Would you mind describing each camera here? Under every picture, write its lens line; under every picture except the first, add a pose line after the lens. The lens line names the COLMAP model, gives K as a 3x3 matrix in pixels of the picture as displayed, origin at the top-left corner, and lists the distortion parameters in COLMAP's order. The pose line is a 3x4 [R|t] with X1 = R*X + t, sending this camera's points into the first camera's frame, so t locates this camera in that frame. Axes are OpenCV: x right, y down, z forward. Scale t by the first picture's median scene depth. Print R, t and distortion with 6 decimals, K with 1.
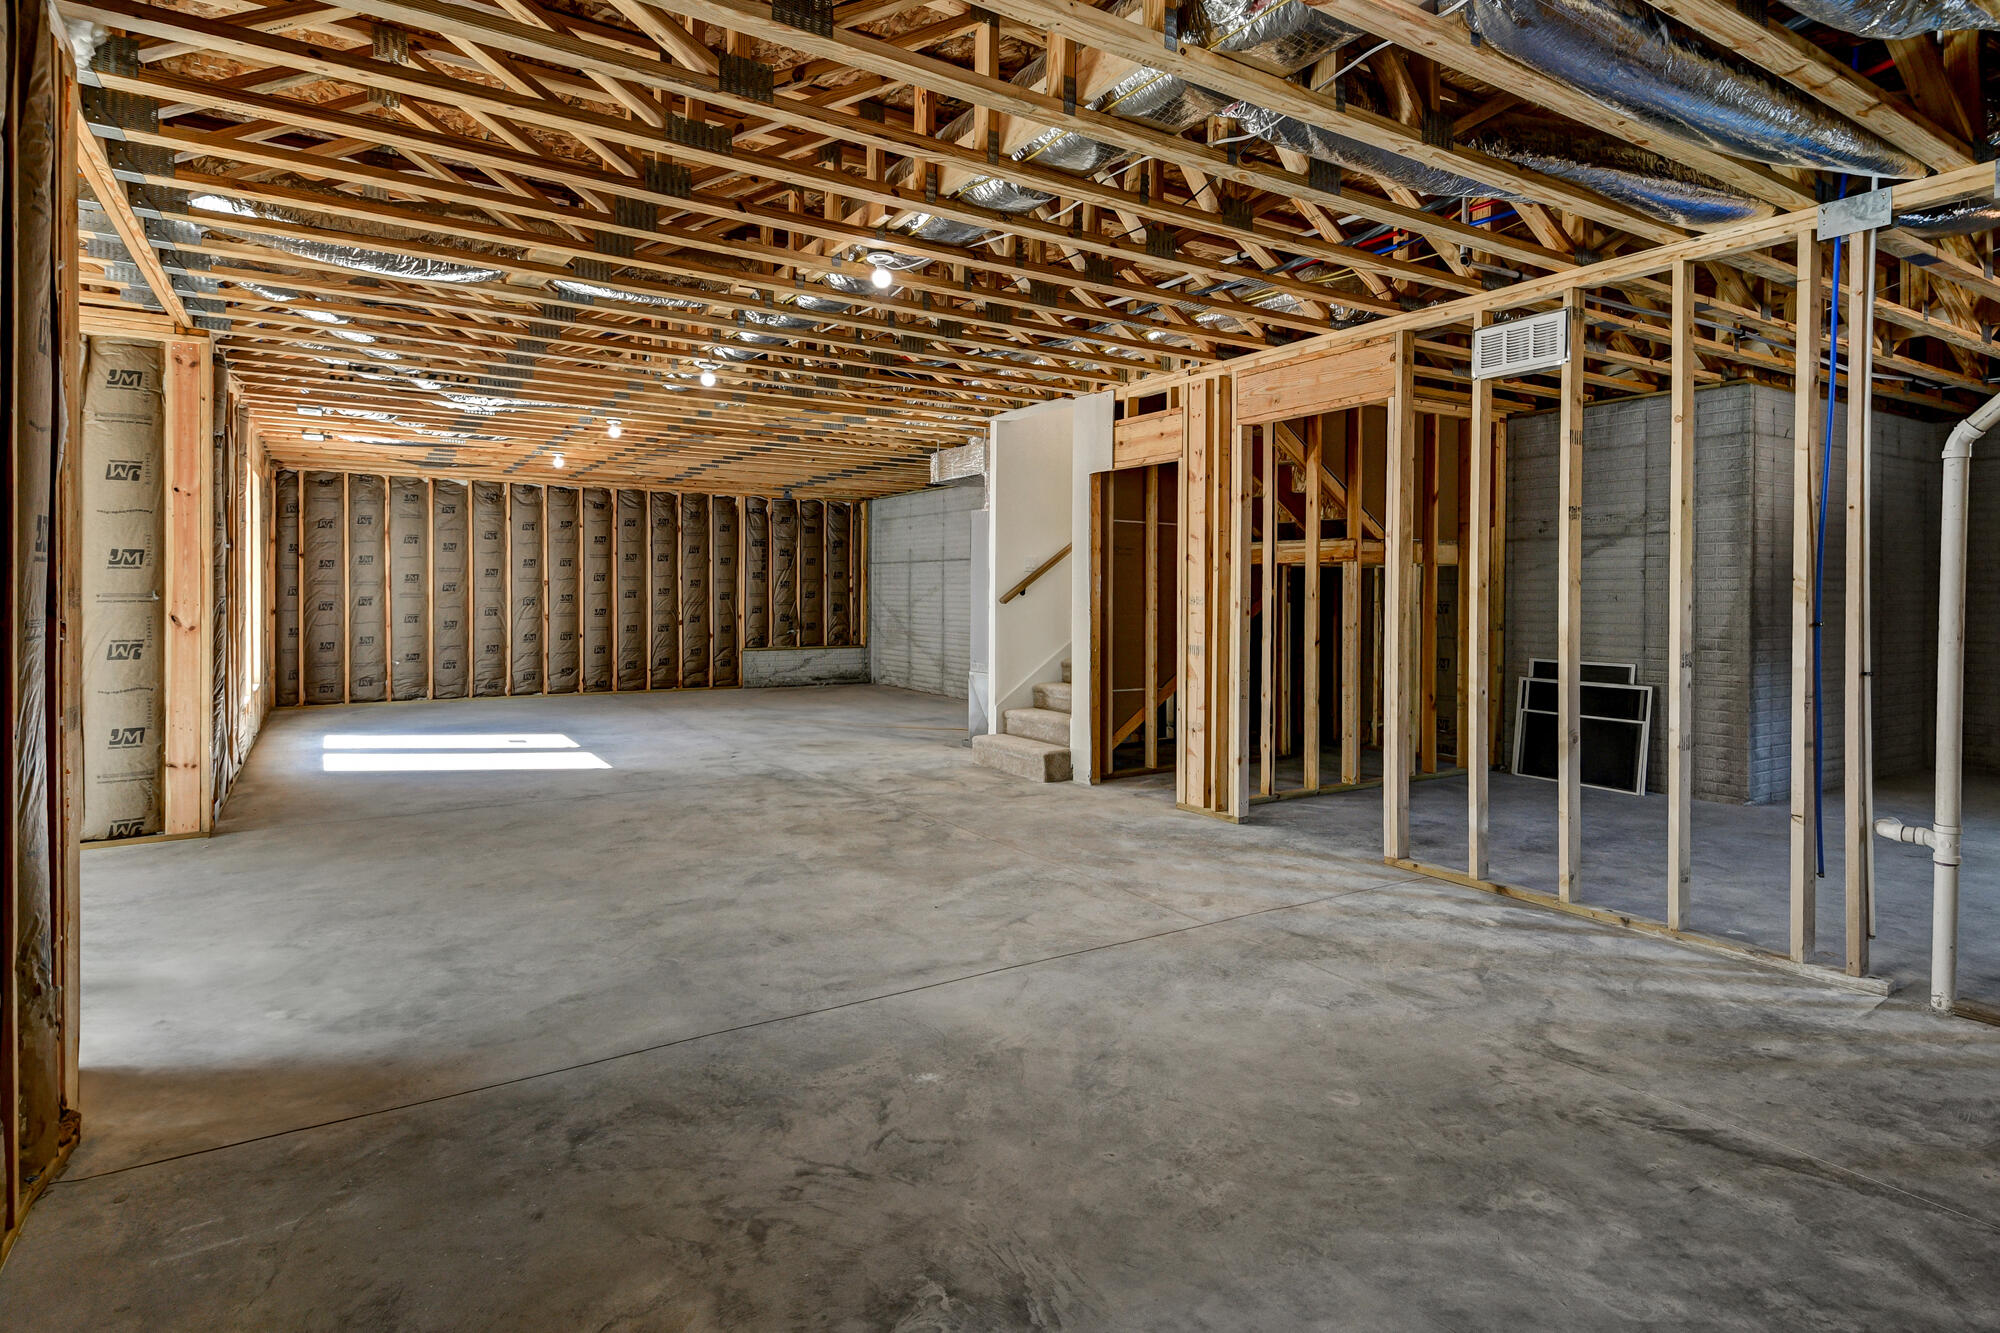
lens RADIAL K [[1073.6, 0, 977.9], [0, 1073.6, 602.5], [0, 0, 1]] dist [-0.007273, -0.008867]
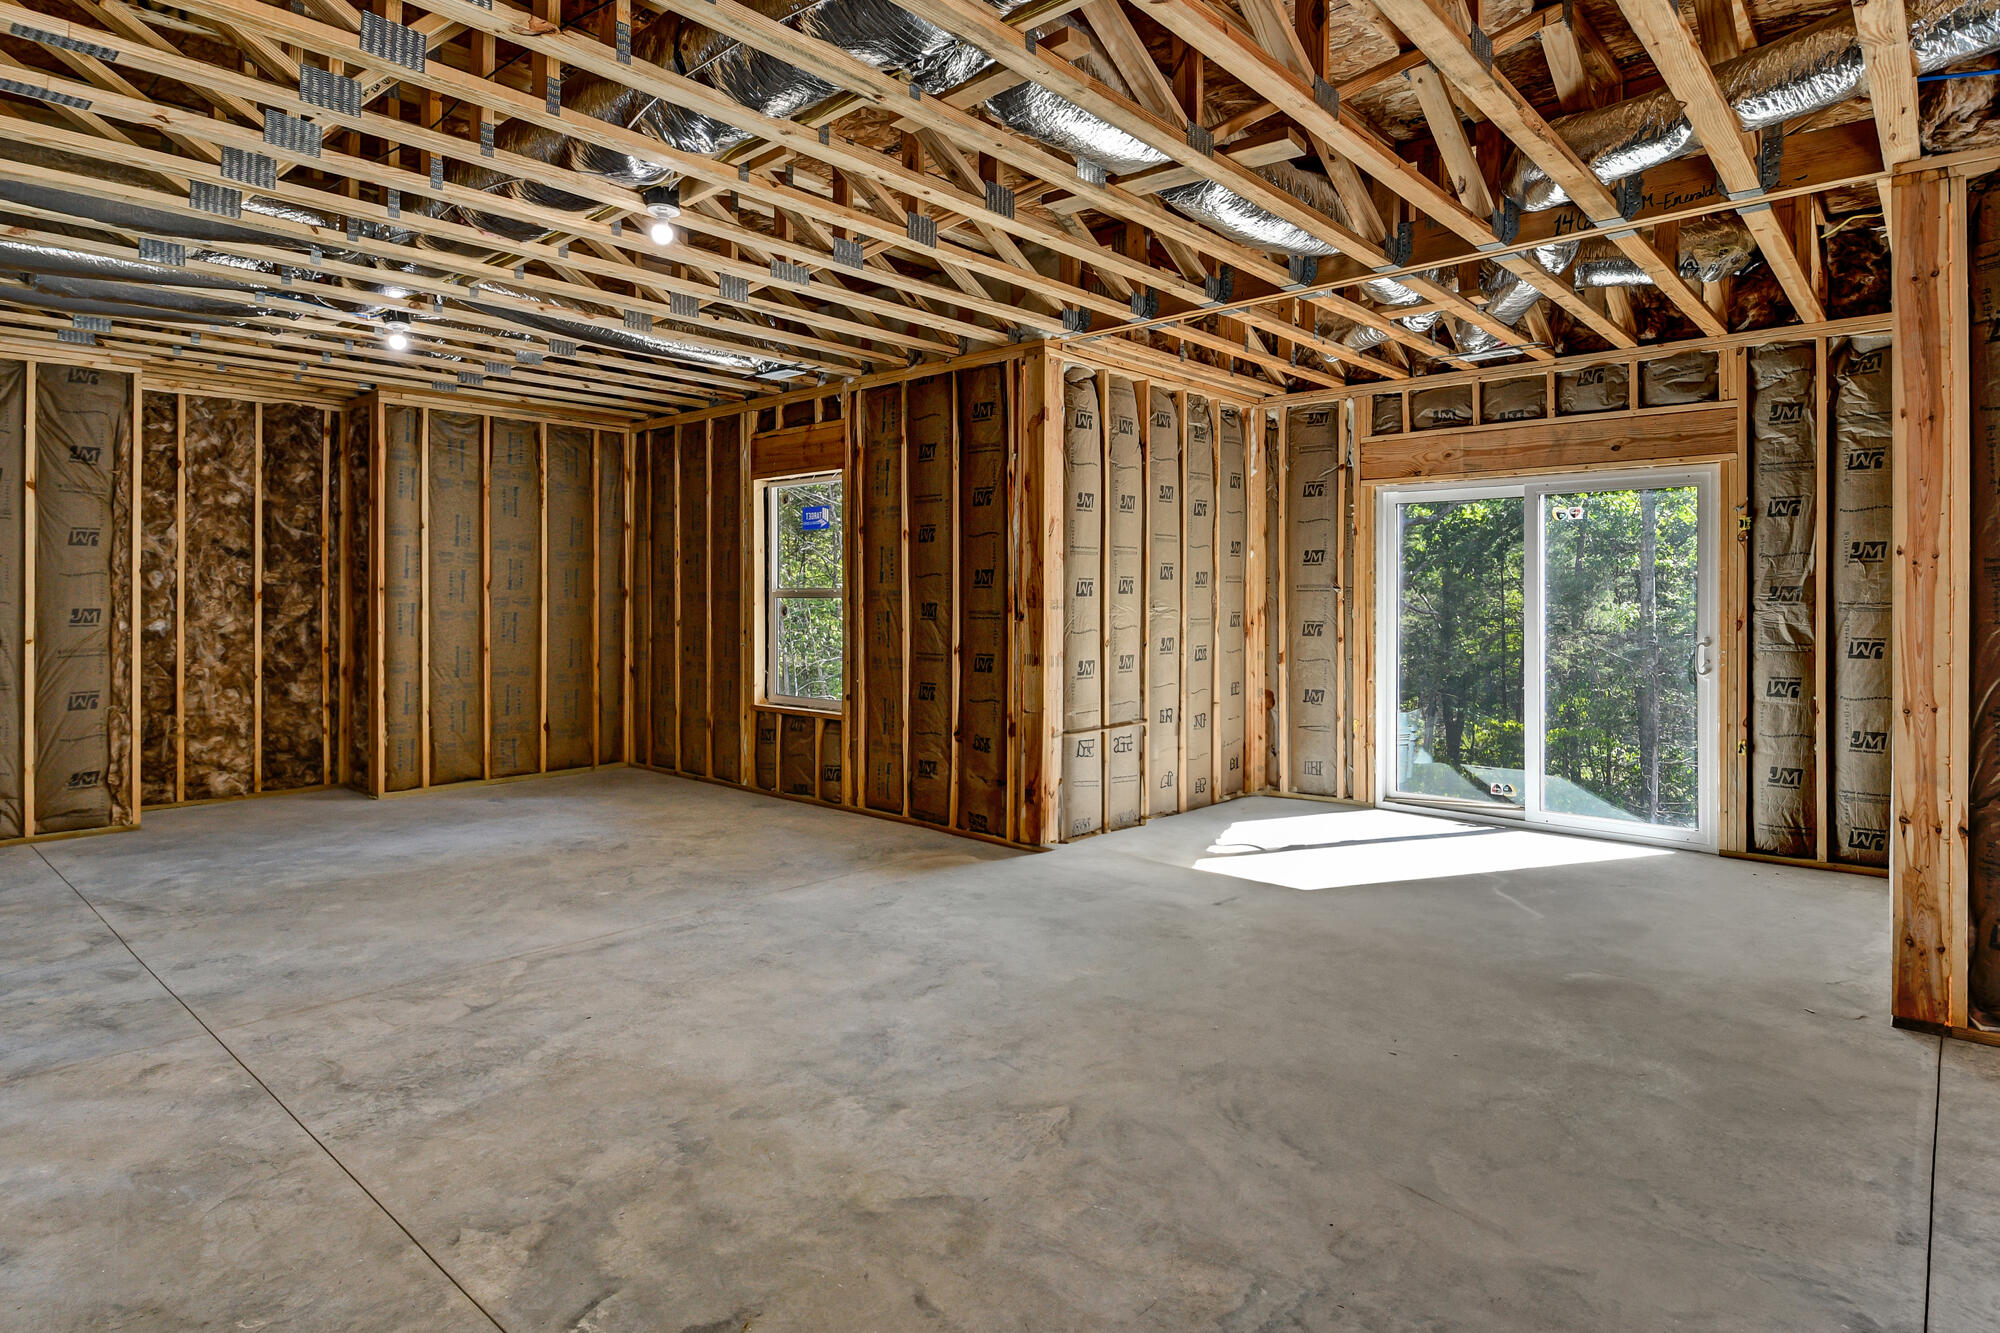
lens RADIAL K [[1073.6, 0, 963.4], [0, 1073.6, 595.3], [0, 0, 1]] dist [-0.007273, -0.008867]
pose [[-0.964288, -0.008009, -0.264735, -0.099550], [-0.009282, 0.999951, 0.003559, -0.015886], [0.264693, 0.005889, -0.964315, 1.960406]]
